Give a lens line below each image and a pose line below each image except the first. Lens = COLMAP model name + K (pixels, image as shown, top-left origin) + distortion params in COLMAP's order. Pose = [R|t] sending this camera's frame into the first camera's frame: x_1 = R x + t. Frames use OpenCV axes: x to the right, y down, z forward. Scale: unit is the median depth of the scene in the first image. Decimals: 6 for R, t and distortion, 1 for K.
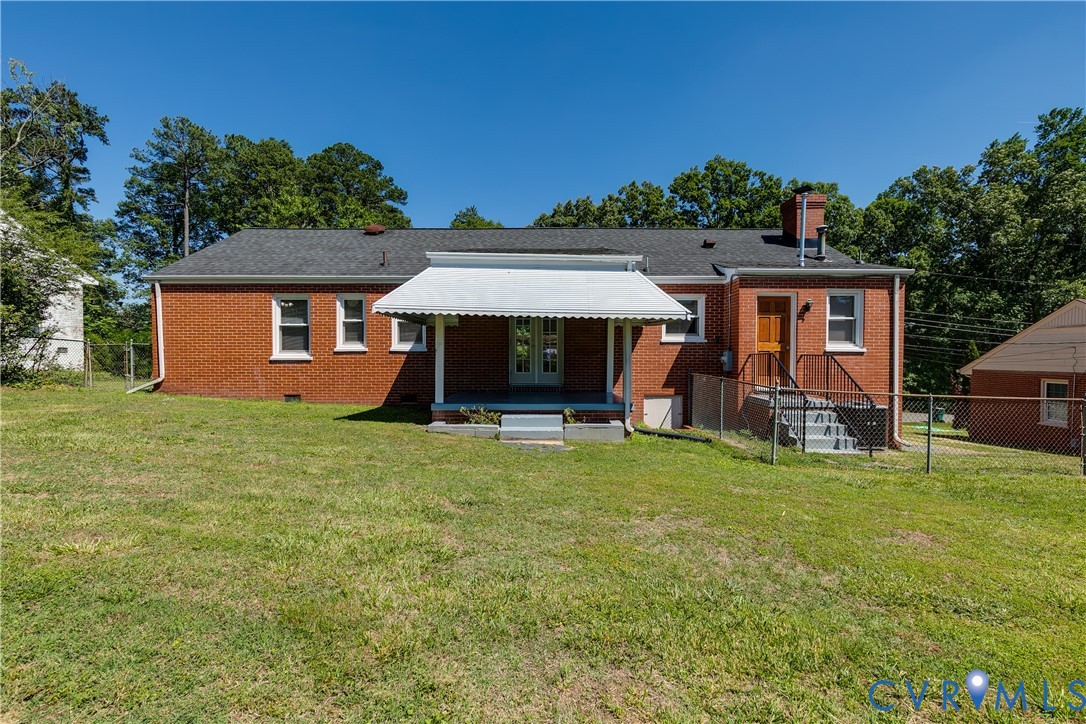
lens RADIAL K [[506.2, 0, 542.6], [0, 506.2, 369.0], [0, 0, 1]] dist [0.003390, -0.000372]
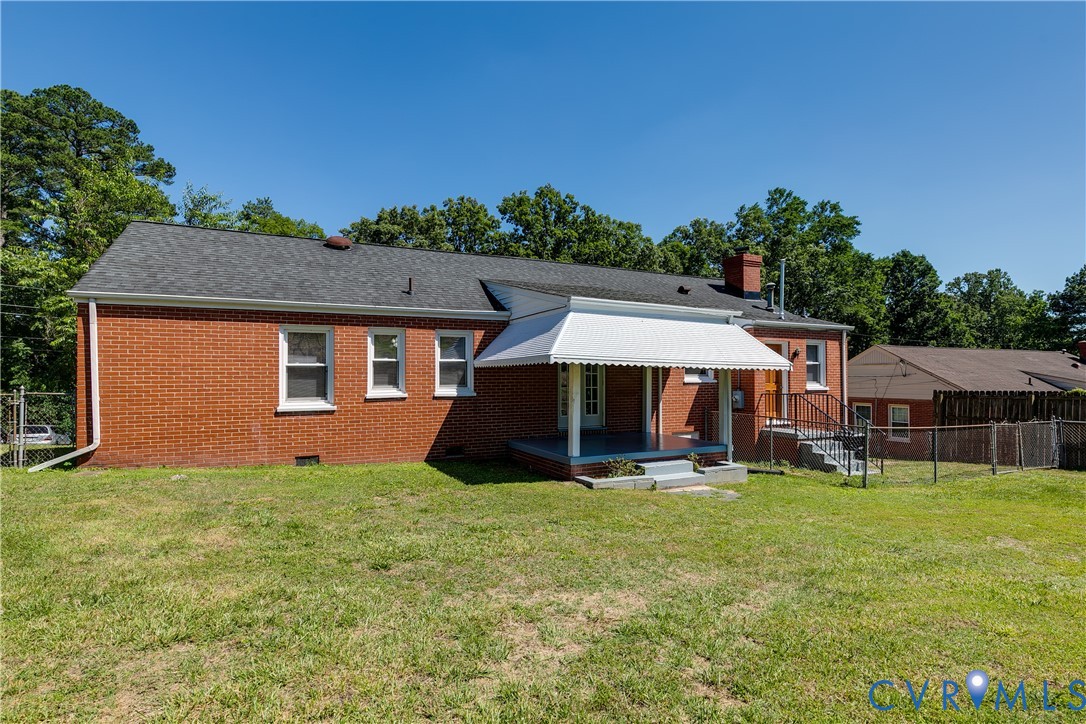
lens RADIAL K [[559.1, 0, 543.7], [0, 559.1, 361.0], [0, 0, 1]] dist [-0.001500, -0.000732]
pose [[0.891052, 0.006374, 0.453857, -0.558488], [0.016698, 0.998764, -0.046810, -0.047577], [-0.453595, 0.049289, 0.889844, 0.076443]]
